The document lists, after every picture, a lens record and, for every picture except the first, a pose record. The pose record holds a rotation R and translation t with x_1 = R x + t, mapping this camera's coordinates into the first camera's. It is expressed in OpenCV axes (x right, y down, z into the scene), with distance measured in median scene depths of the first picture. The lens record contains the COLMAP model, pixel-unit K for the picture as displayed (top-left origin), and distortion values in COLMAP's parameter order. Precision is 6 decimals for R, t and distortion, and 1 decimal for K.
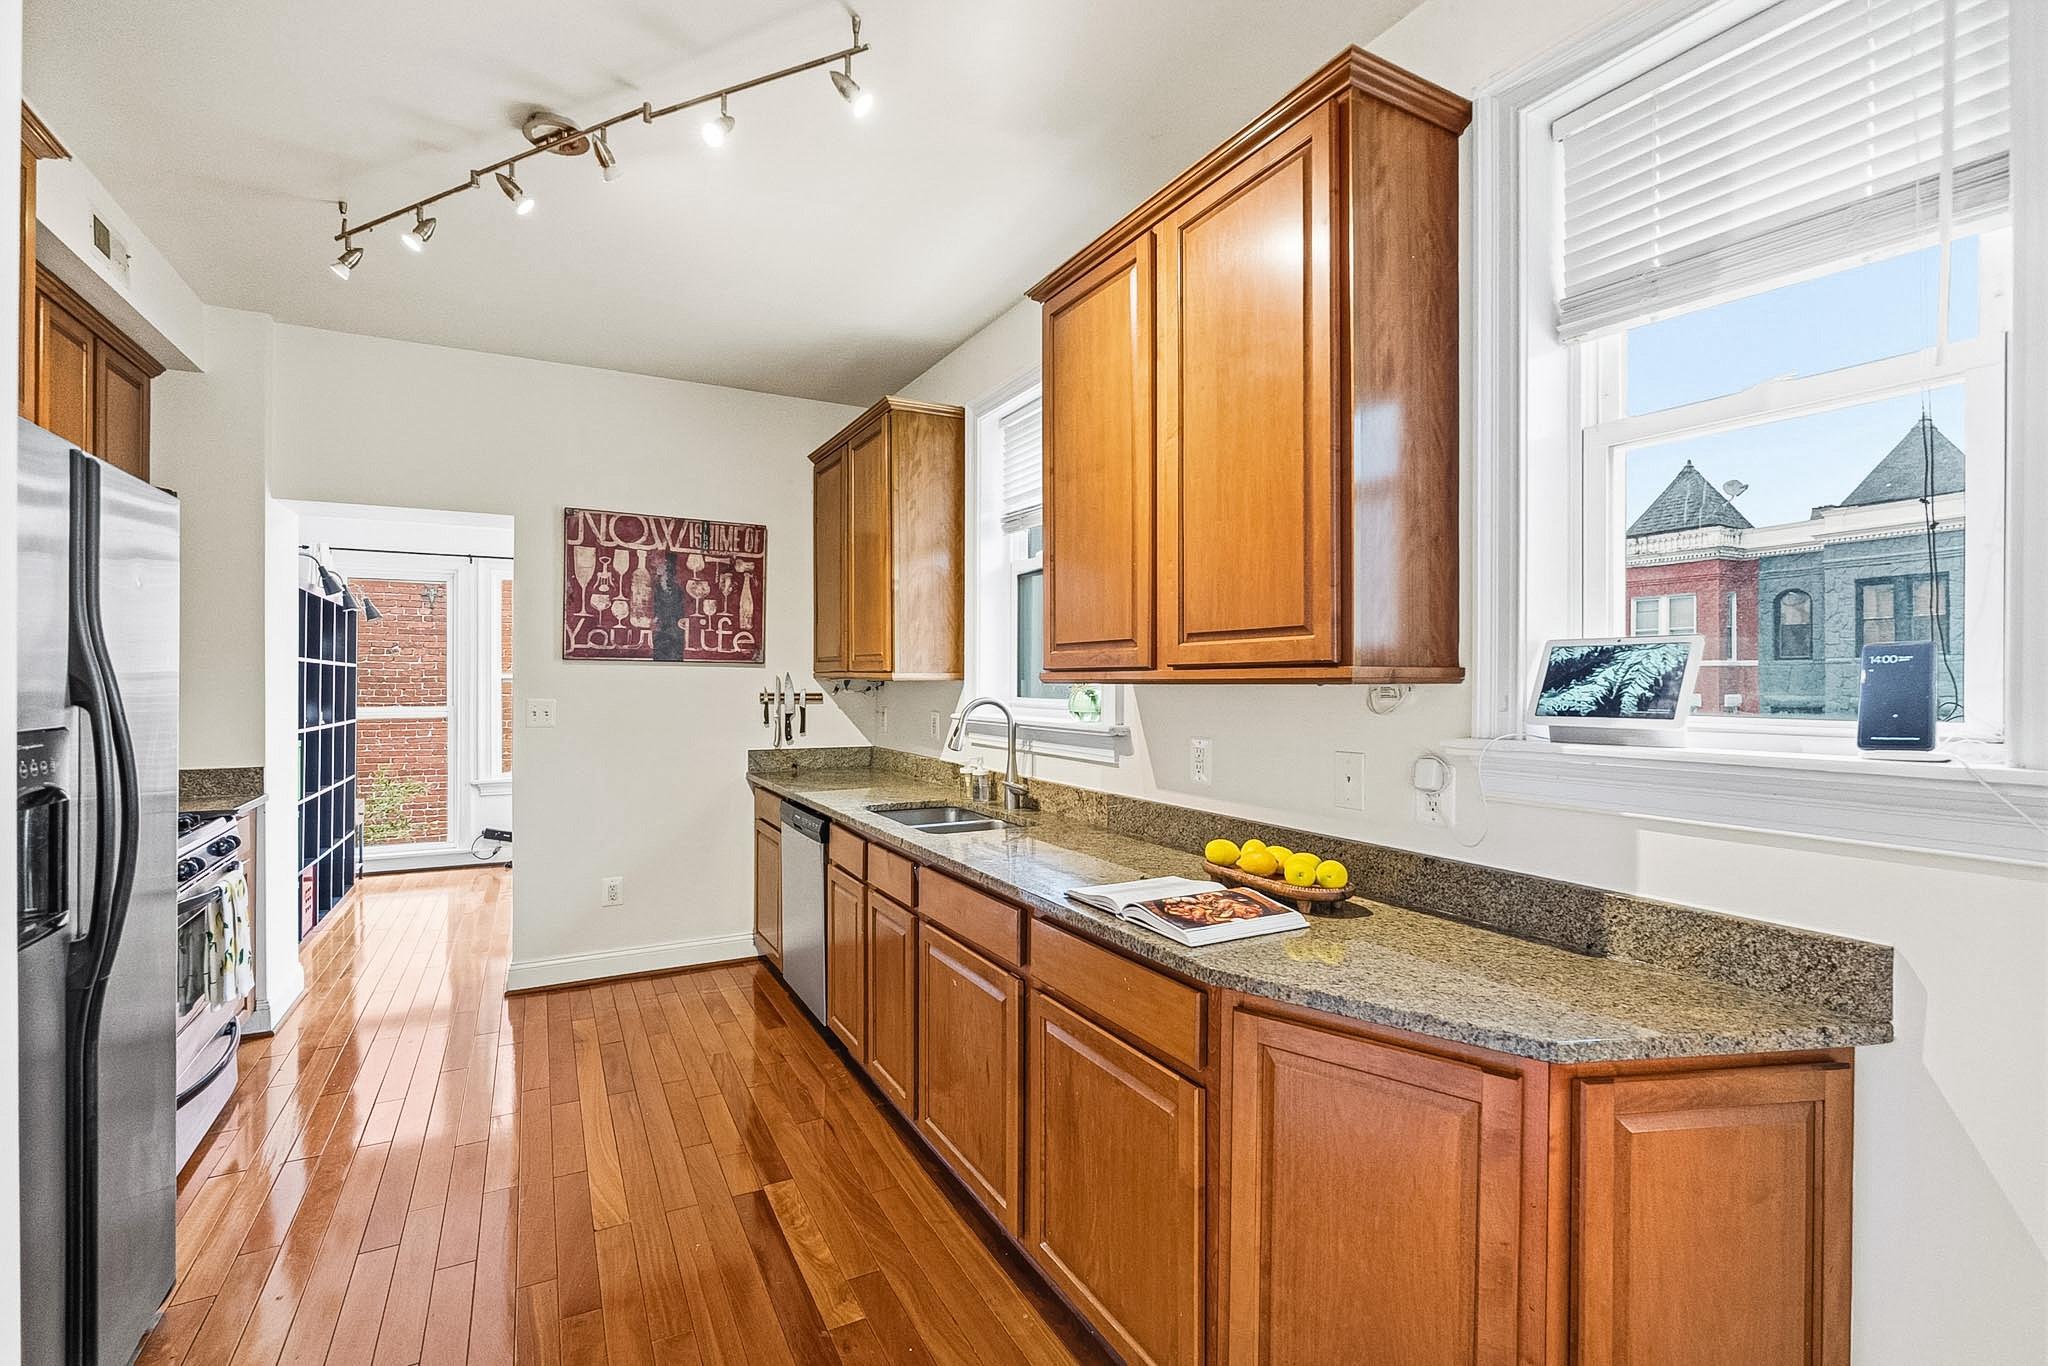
lens RADIAL K [[907.5, 0, 1020.5], [0, 907.5, 685.2], [0, 0, 1]] dist [-0.010249, 0.000772]
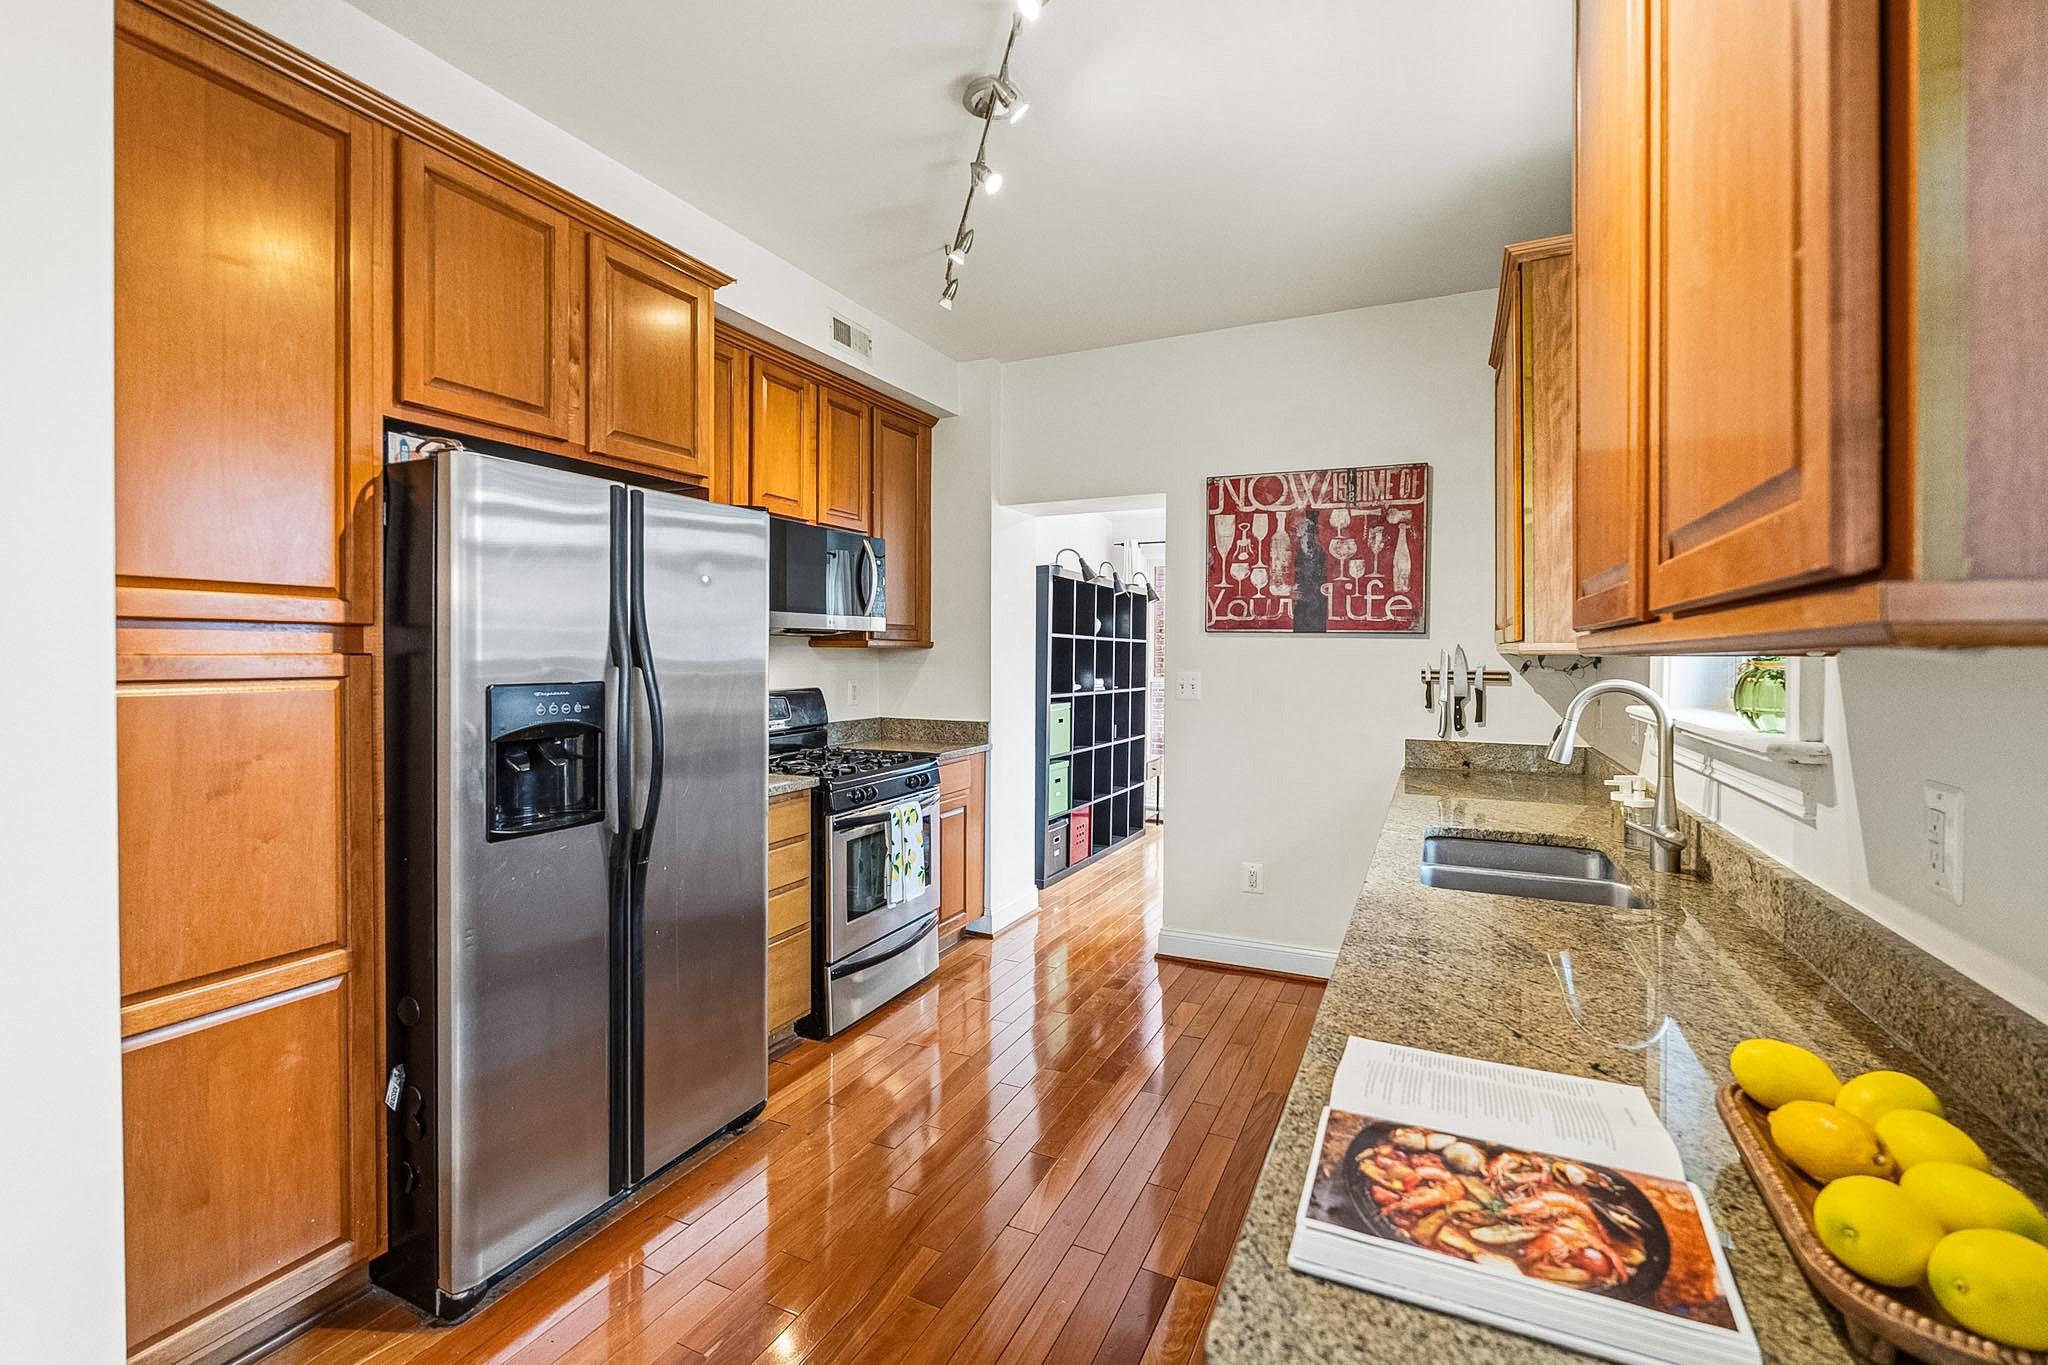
lens RADIAL K [[910.4, 0, 1024.1], [0, 910.4, 656.6], [0, 0, 1]] dist [-0.007545, 0.000005]
pose [[0.581965, 0.004628, -0.813201, 0.178397], [-0.010861, 0.999939, -0.002082, 0.002297], [0.813142, 0.010044, 0.581979, 0.252534]]
